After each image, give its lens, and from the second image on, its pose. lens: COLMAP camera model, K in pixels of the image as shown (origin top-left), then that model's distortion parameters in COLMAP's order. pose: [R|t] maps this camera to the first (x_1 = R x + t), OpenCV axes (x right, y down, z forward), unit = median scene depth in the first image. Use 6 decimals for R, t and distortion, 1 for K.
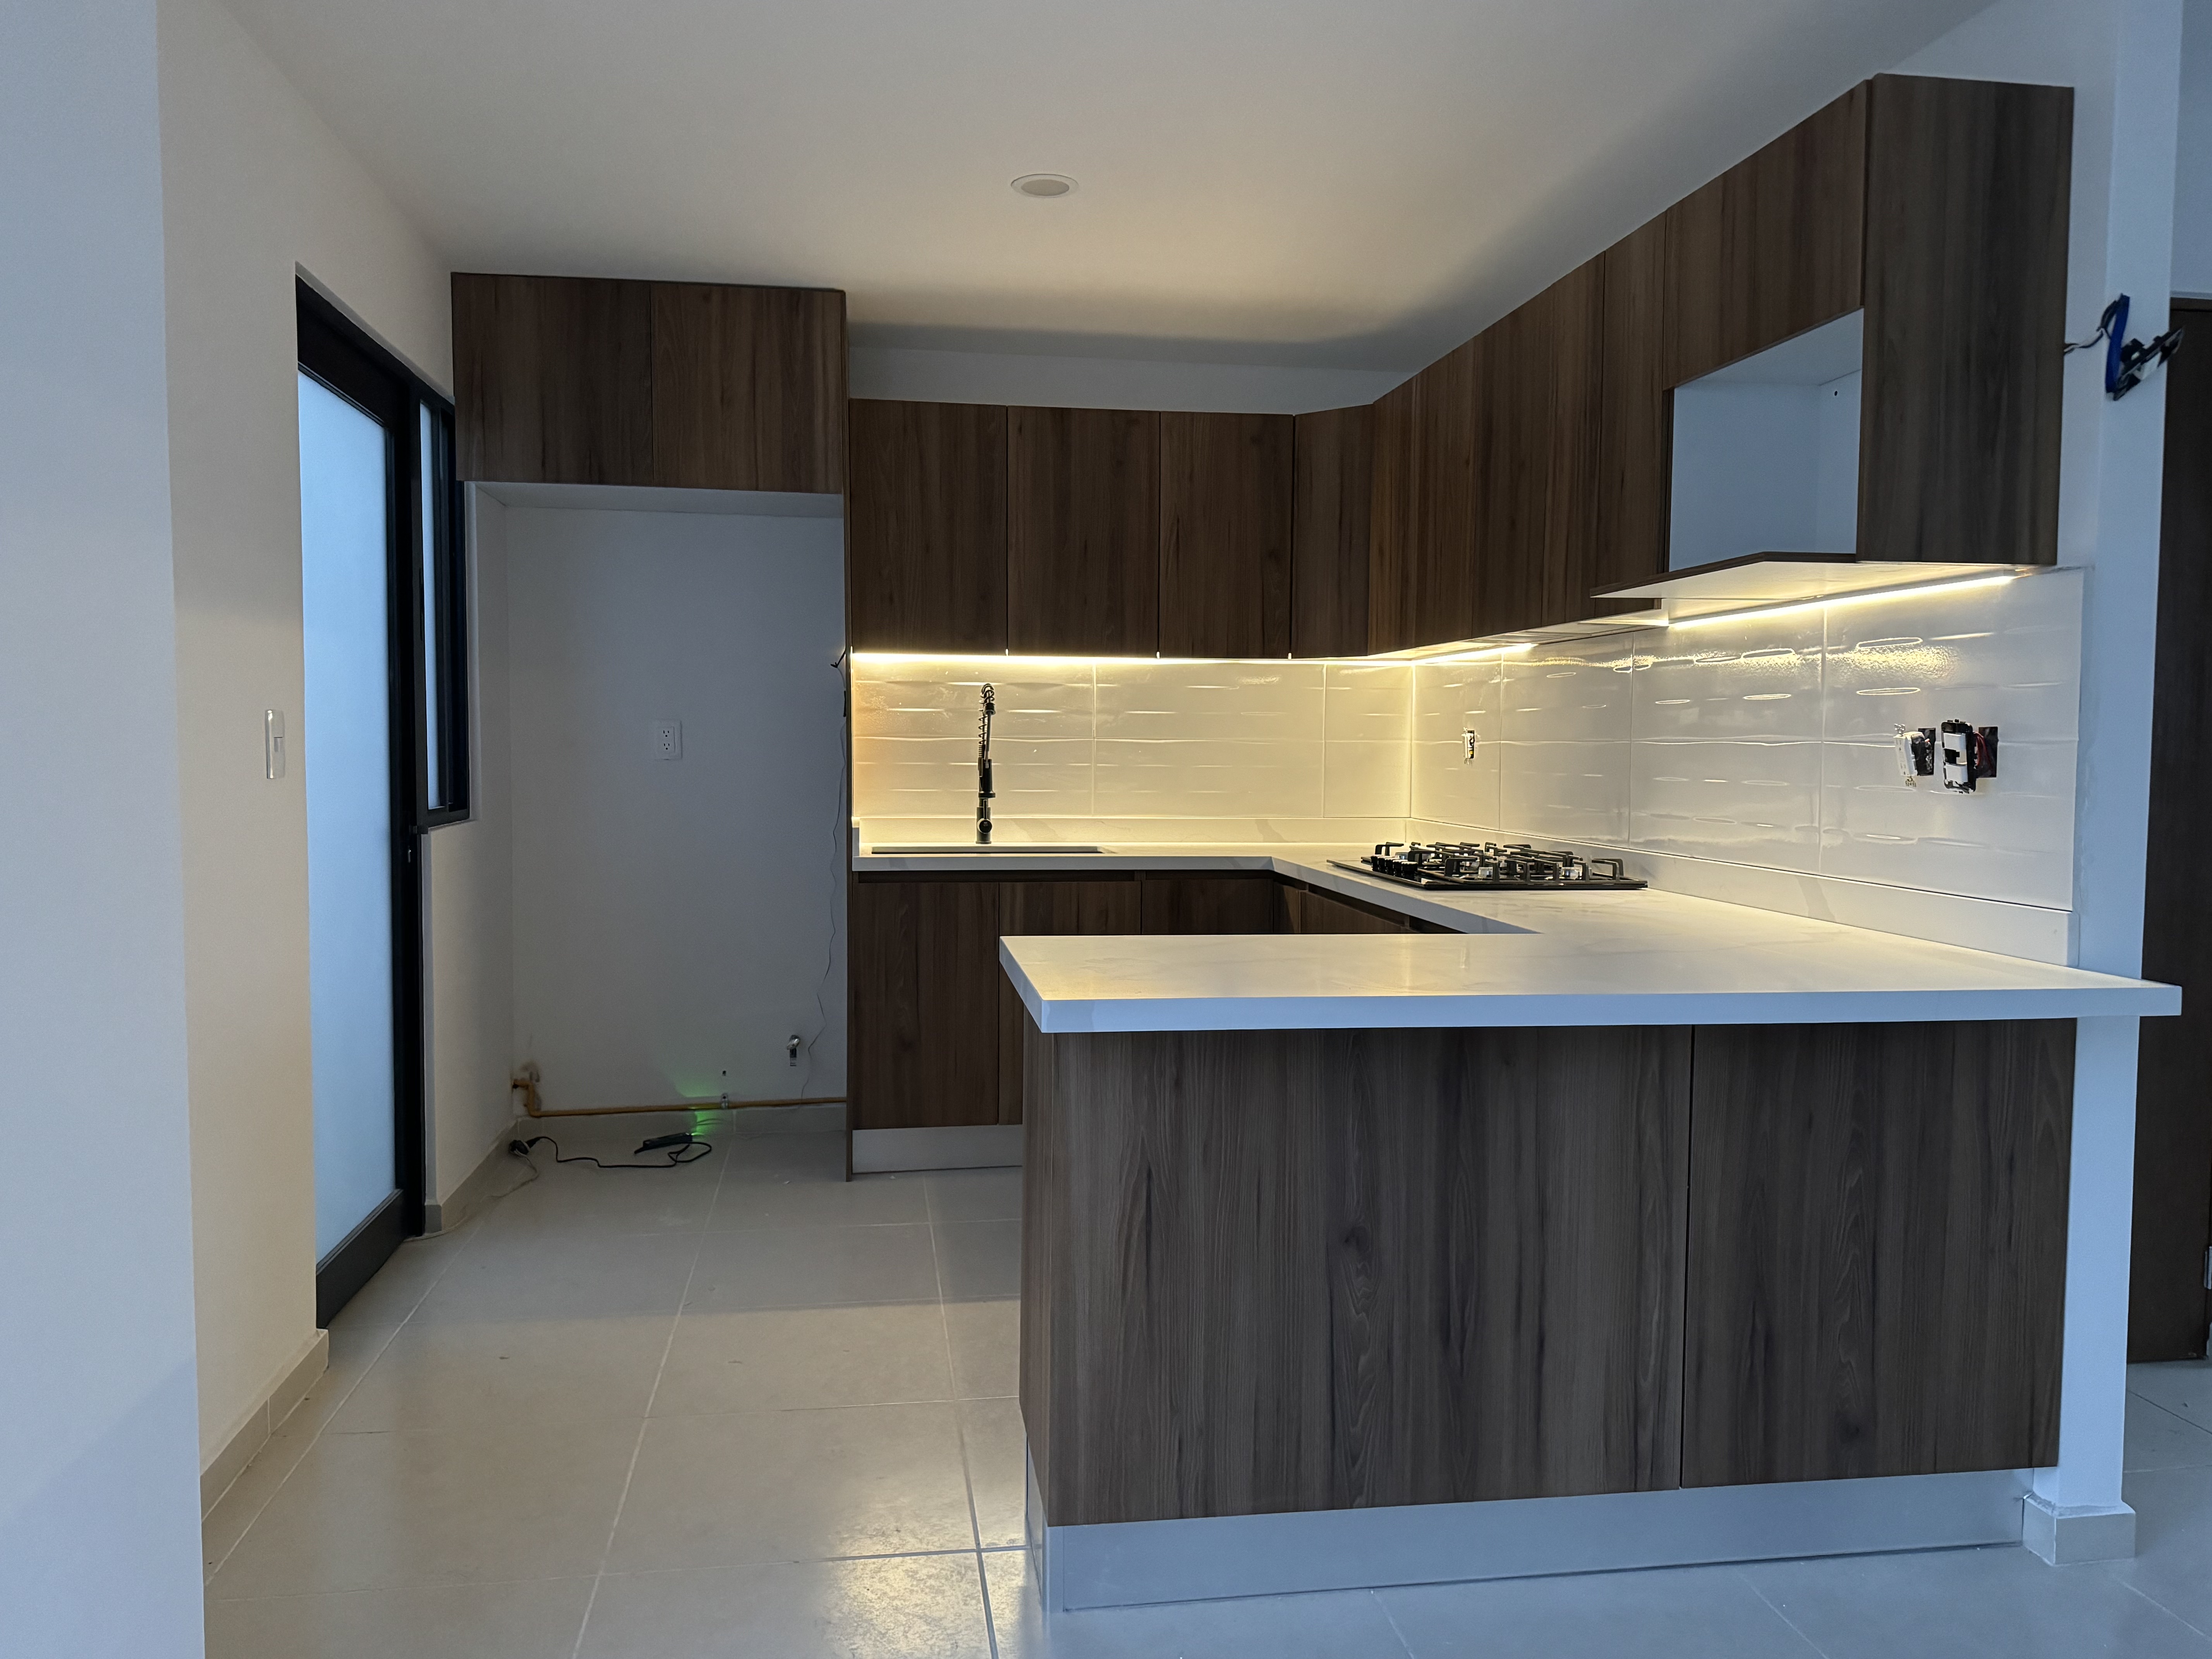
lens RADIAL K [[1602.2, 0, 1115.9], [0, 1602.2, 831.8], [0, 0, 1]] dist [0.110855, -0.197910]
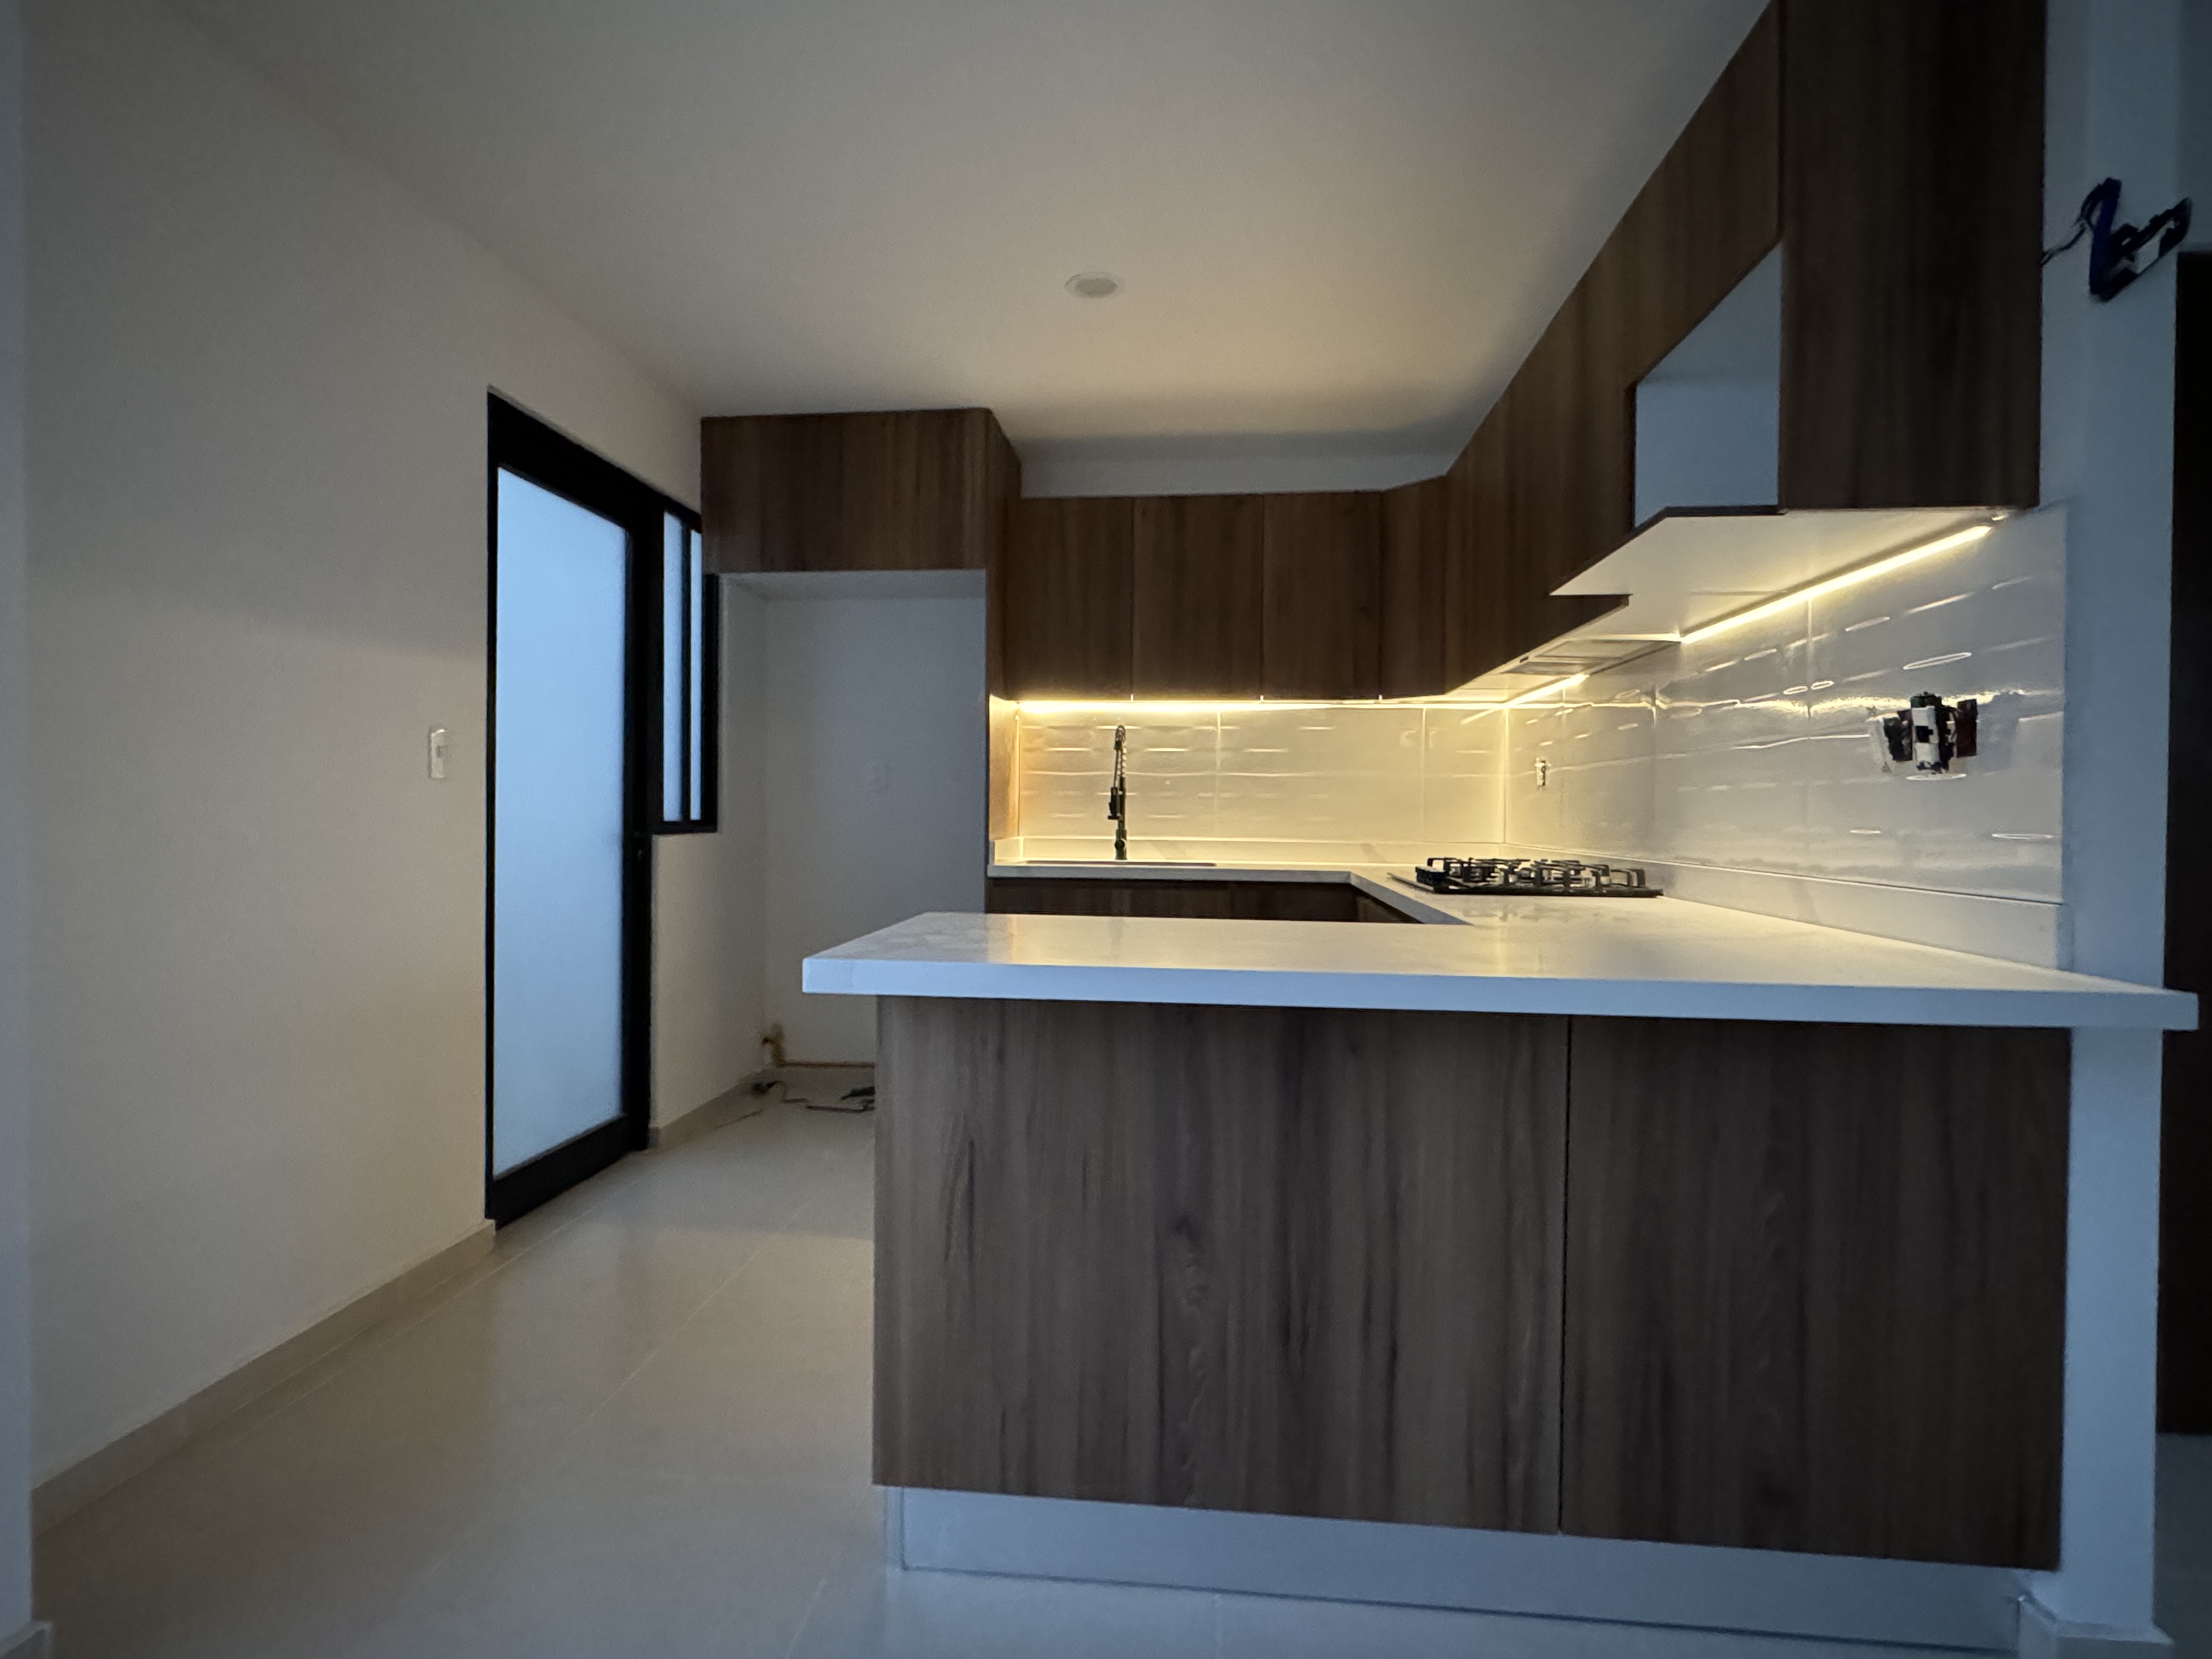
lens RADIAL K [[1185.3, 0, 1106.0], [0, 1185.3, 829.5], [0, 0, 1]] dist [-0.000267, -0.011757]
pose [[0.967883, 0.004616, -0.251358, 0.207143], [-0.015342, 0.999052, -0.040730, 0.033857], [0.250932, 0.043278, 0.967037, 0.220874]]
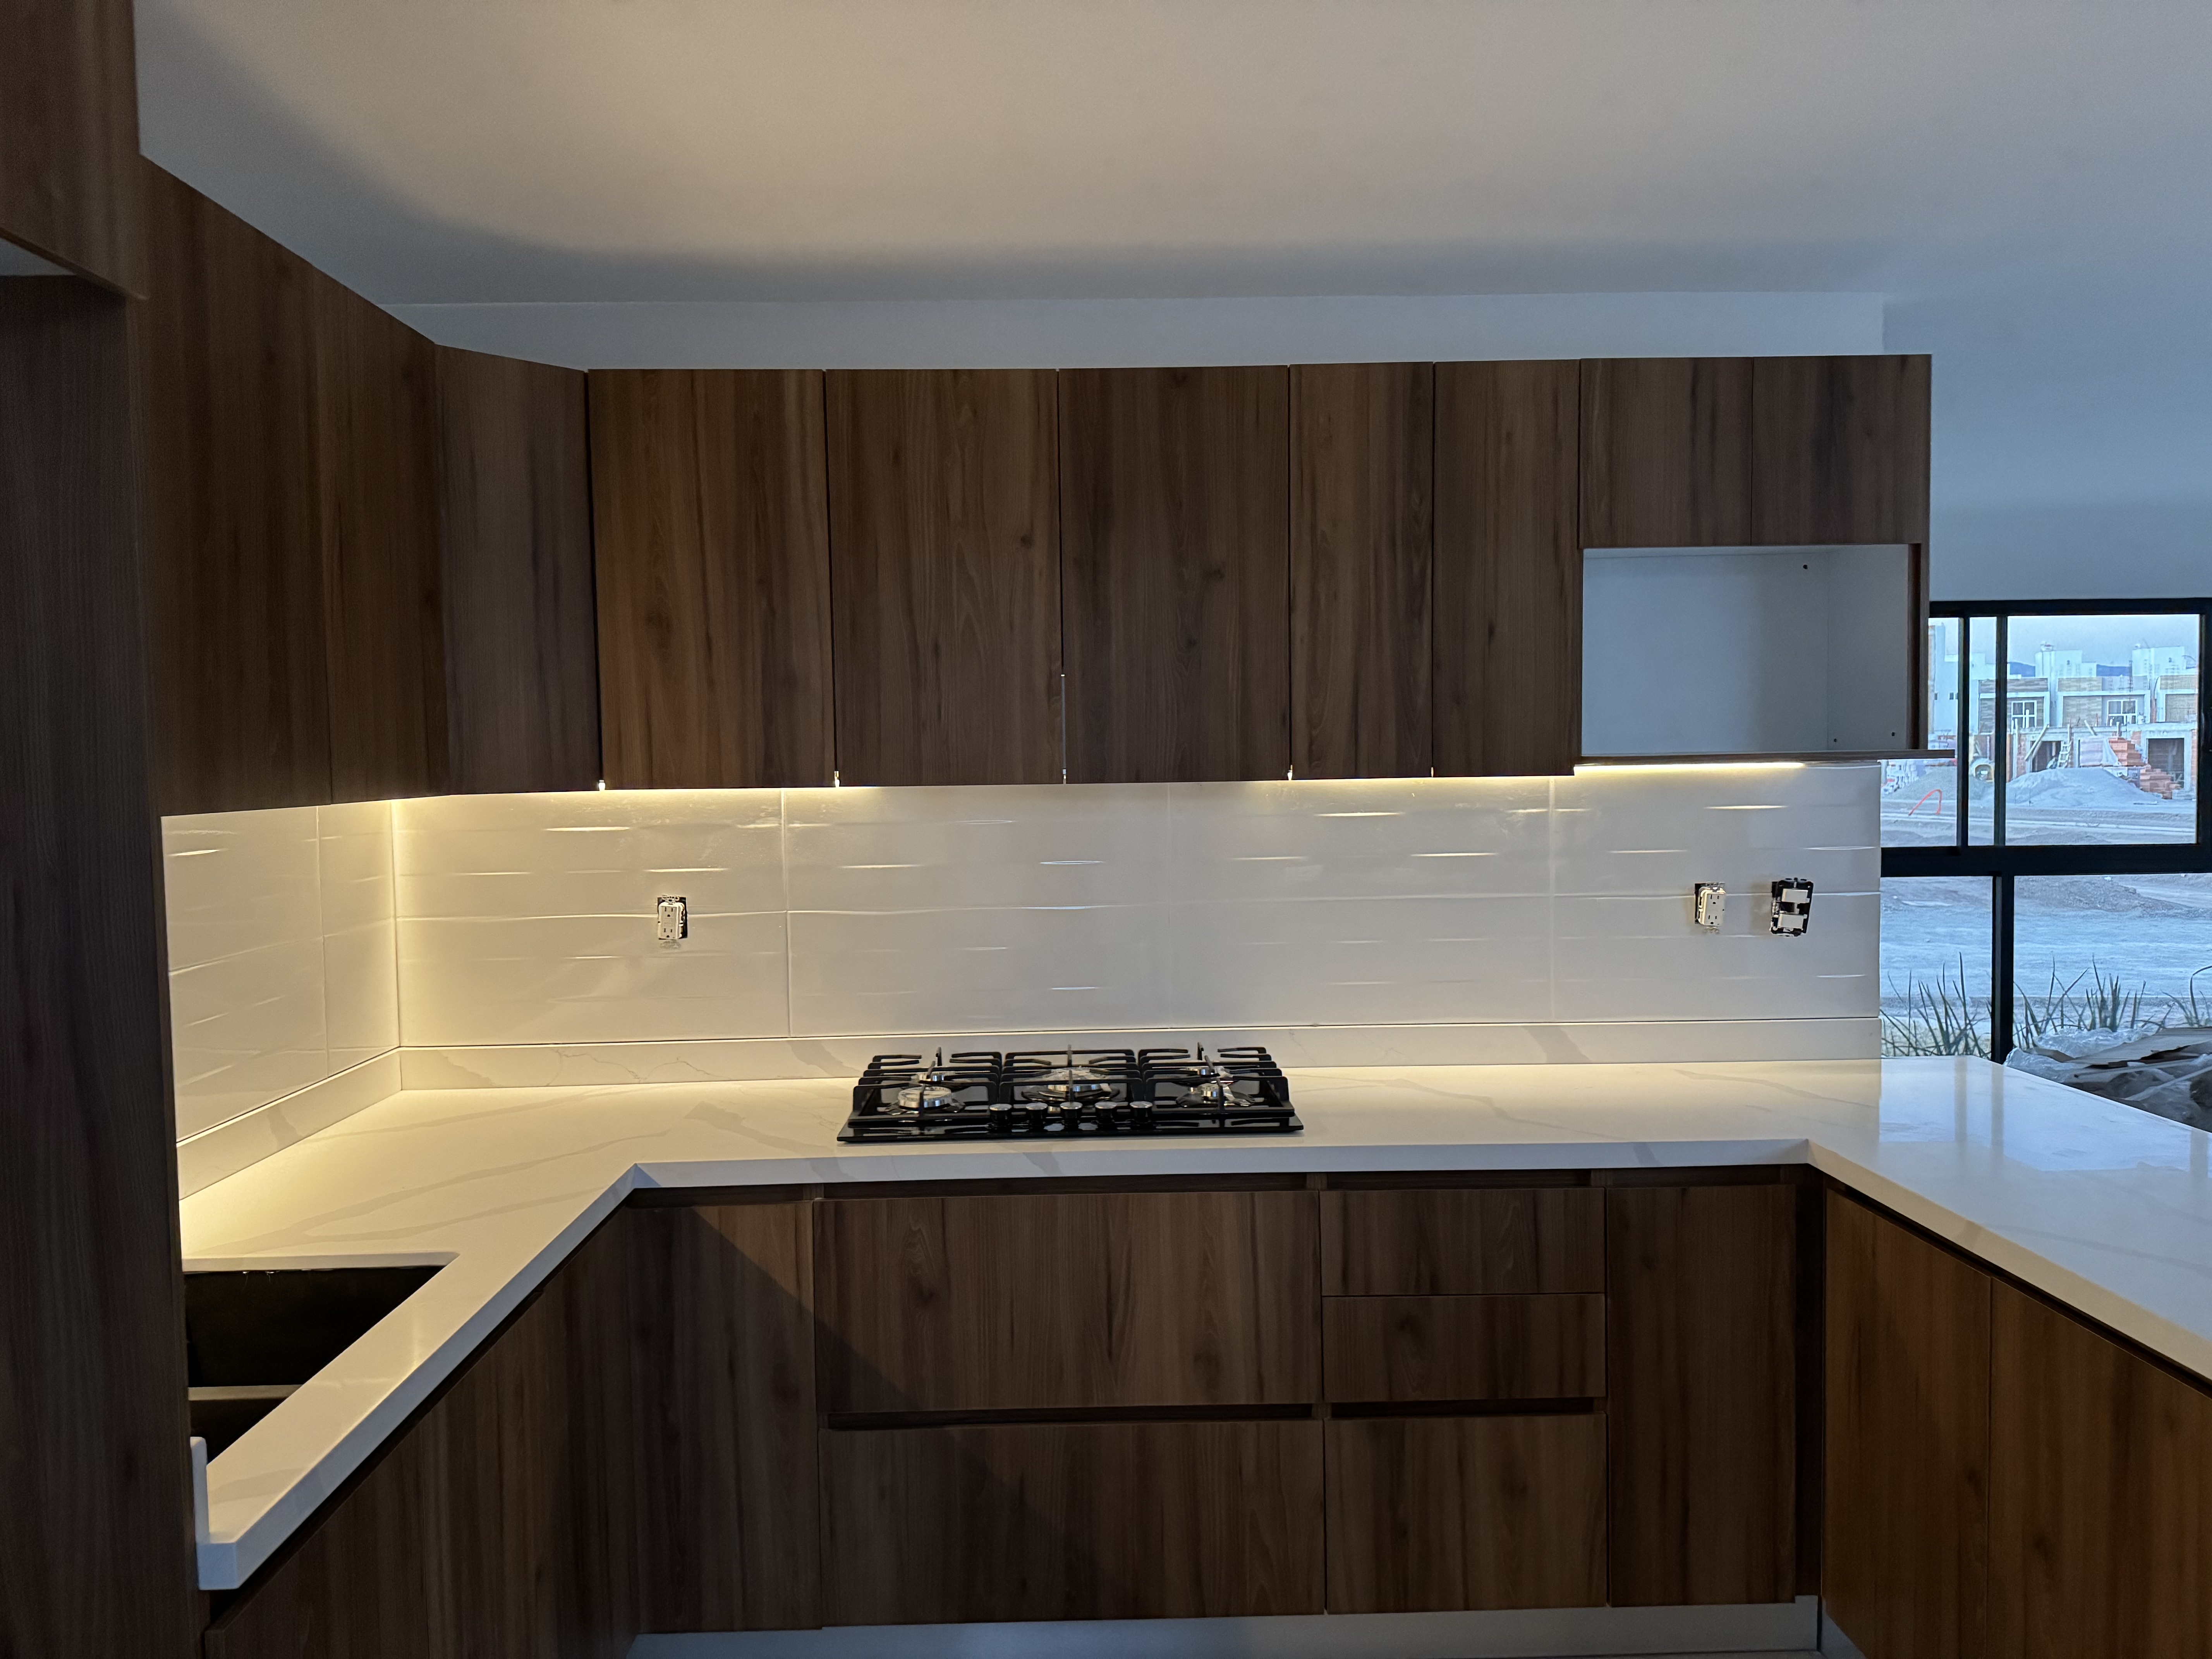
lens RADIAL K [[1545.9, 0, 1106.0], [0, 1545.9, 829.5], [0, 0, 1]] dist [0.005924, 0.001254]
pose [[0.141359, -0.057432, 0.988291, -0.597085], [0.071660, 0.996290, 0.047647, -0.167545], [-0.987361, 0.064086, 0.144950, 1.134470]]
